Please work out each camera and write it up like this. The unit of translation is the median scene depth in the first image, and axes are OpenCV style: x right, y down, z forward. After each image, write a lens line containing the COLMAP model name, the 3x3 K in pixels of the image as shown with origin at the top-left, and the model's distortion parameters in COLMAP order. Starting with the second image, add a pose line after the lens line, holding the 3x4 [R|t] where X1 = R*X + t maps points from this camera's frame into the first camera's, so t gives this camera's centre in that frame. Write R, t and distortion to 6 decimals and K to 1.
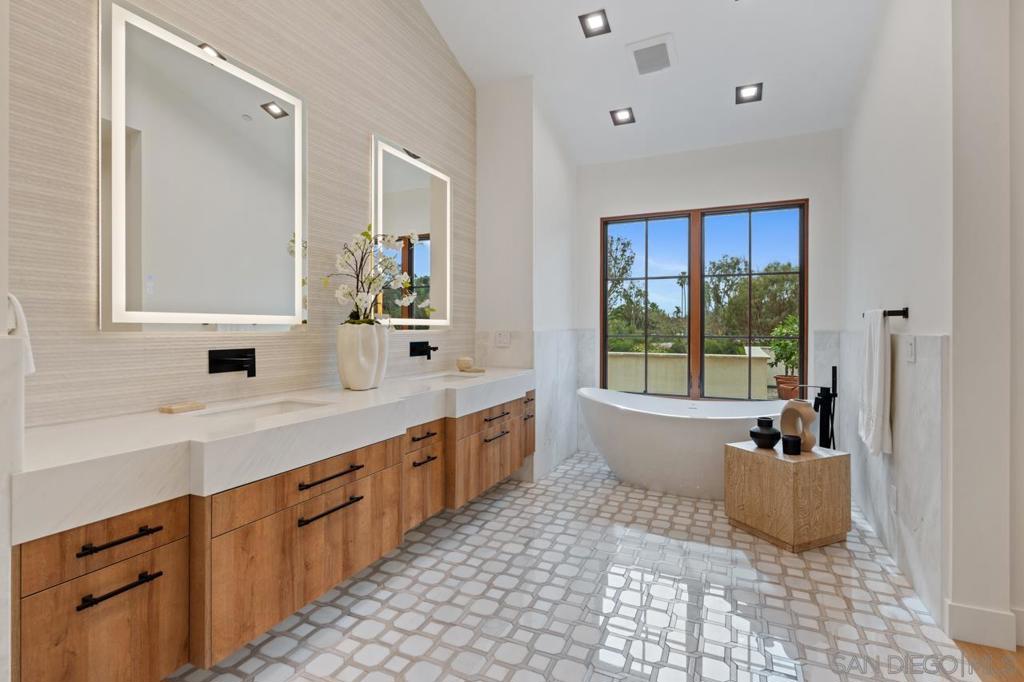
lens RADIAL K [[498.6, 0, 510.0], [0, 498.6, 327.0], [0, 0, 1]] dist [-0.000297, 0.000242]
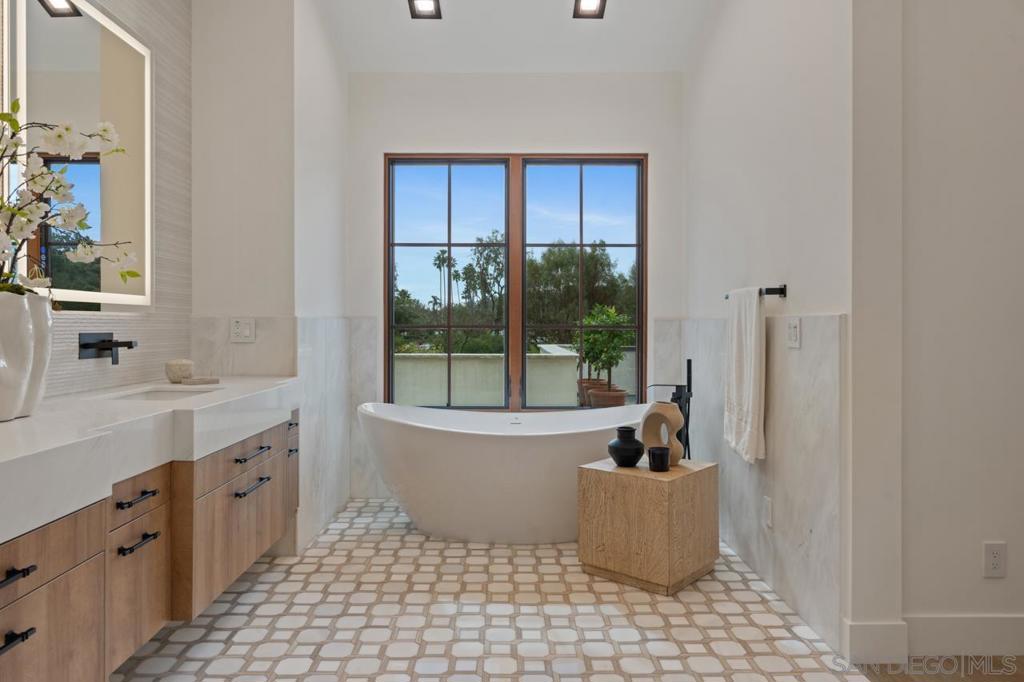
lens RADIAL K [[693.6, 0, 513.2], [0, 693.6, 324.9], [0, 0, 1]] dist [0.000650, 0.001937]
pose [[0.902932, -0.000926, 0.429782, -0.104177], [0.000348, 0.999999, 0.001424, 0.022199], [-0.429783, -0.001136, 0.902931, 0.106499]]
